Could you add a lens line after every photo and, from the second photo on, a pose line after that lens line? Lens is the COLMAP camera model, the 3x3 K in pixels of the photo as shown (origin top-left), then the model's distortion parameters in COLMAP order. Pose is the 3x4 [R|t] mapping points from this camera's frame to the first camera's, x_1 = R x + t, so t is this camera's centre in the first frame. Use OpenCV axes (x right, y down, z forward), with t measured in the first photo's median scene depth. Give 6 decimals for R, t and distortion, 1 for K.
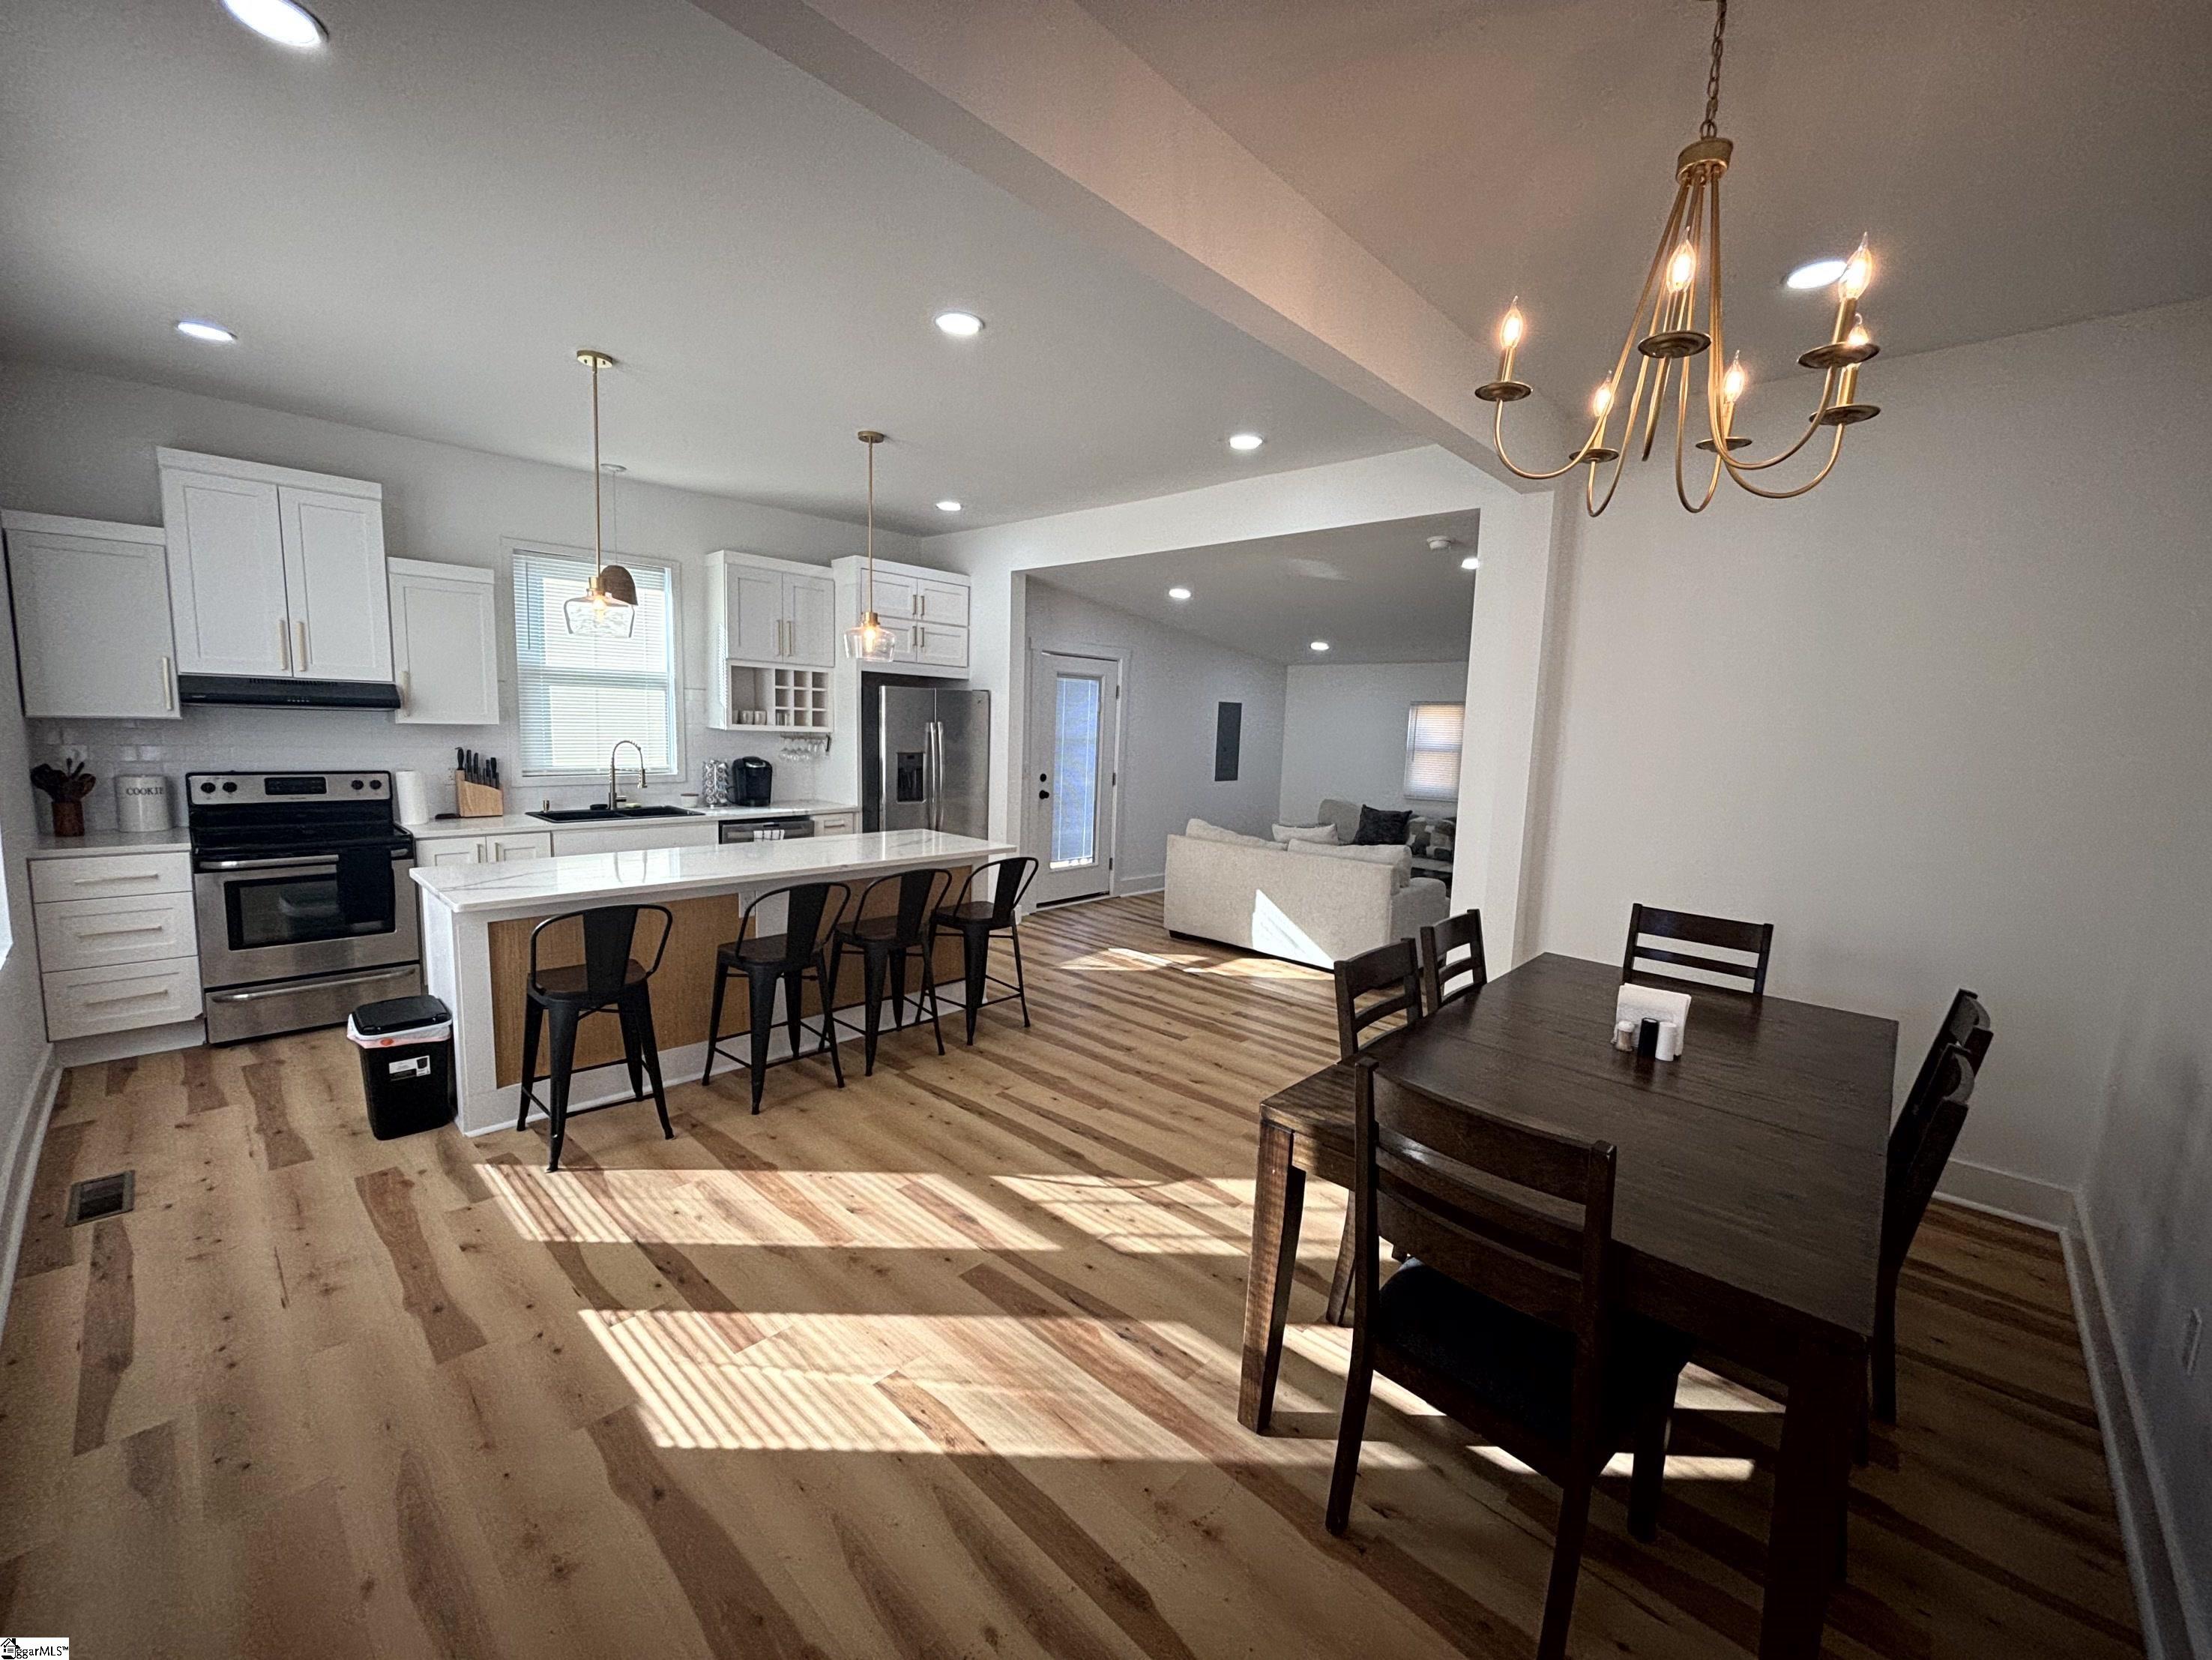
lens RADIAL K [[887.7, 0, 1097.3], [0, 887.7, 828.5], [0, 0, 1]] dist [0.003107, -0.000588]
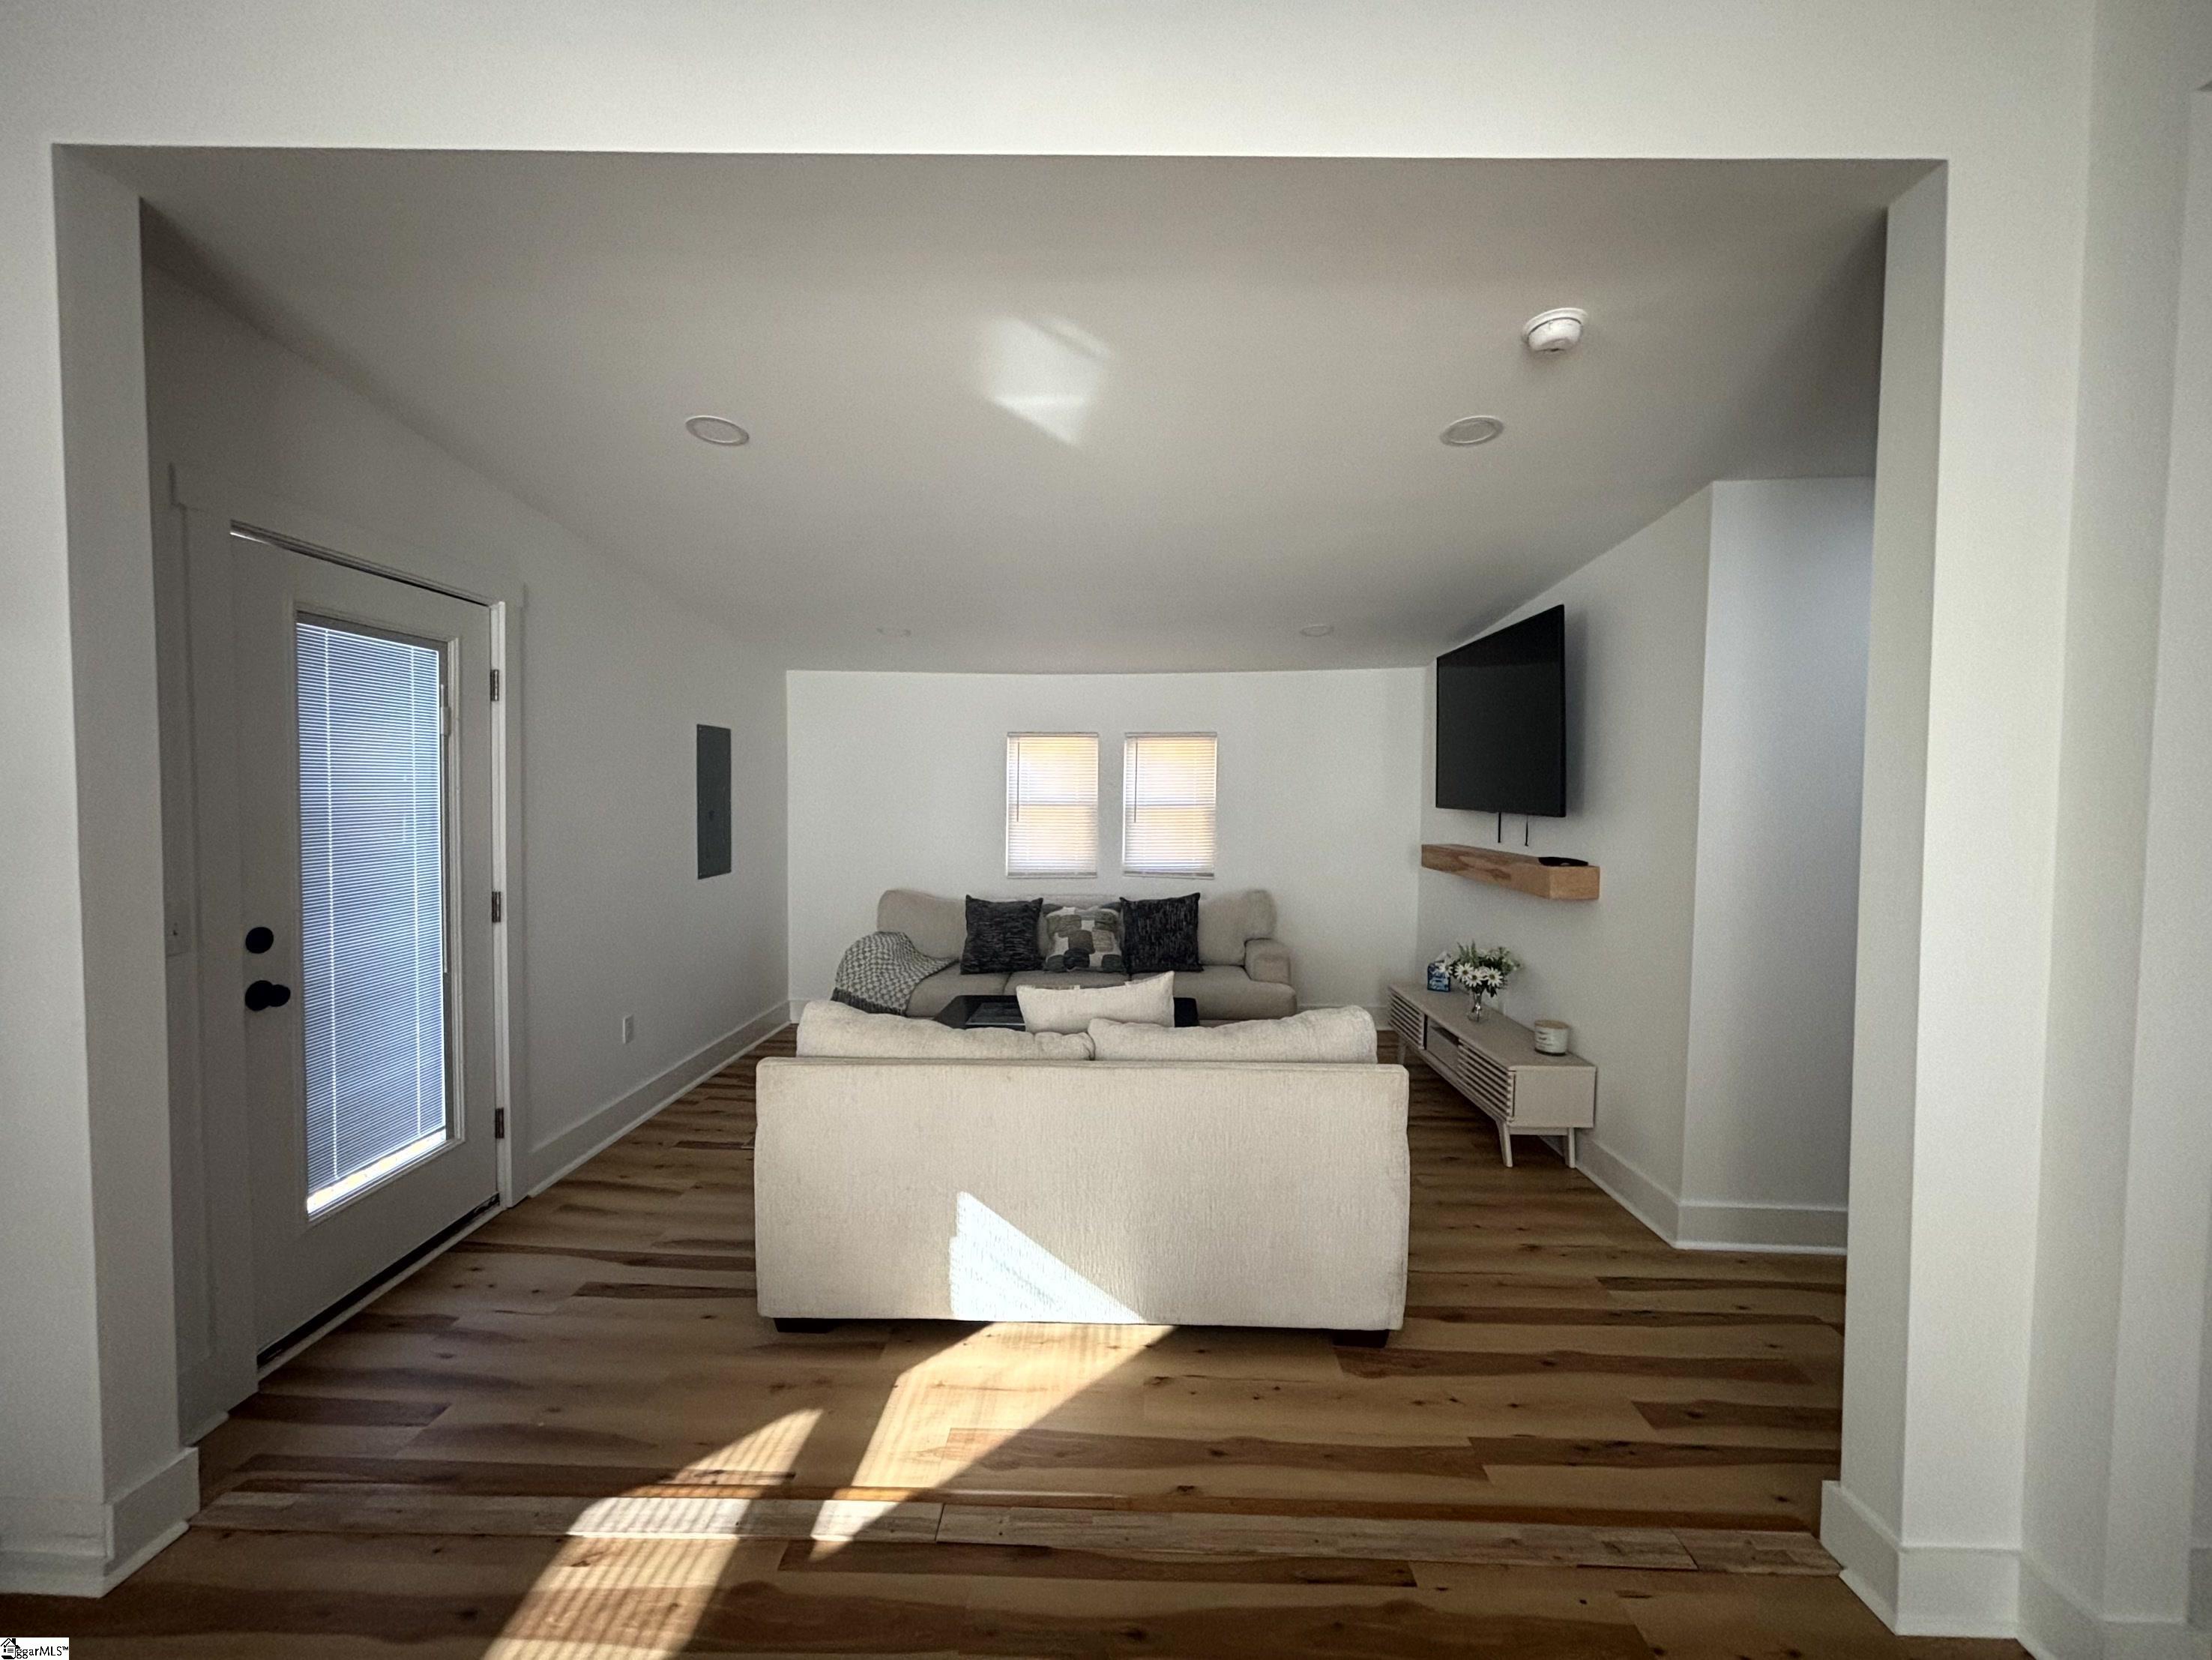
lens RADIAL K [[887.7, 0, 1106.2], [0, 887.7, 823.9], [0, 0, 1]] dist [0.003107, -0.000588]
pose [[0.726255, -0.052396, 0.685425, -0.099981], [0.093834, 0.995314, -0.023339, -0.109517], [-0.680991, 0.081266, 0.727769, 0.982985]]
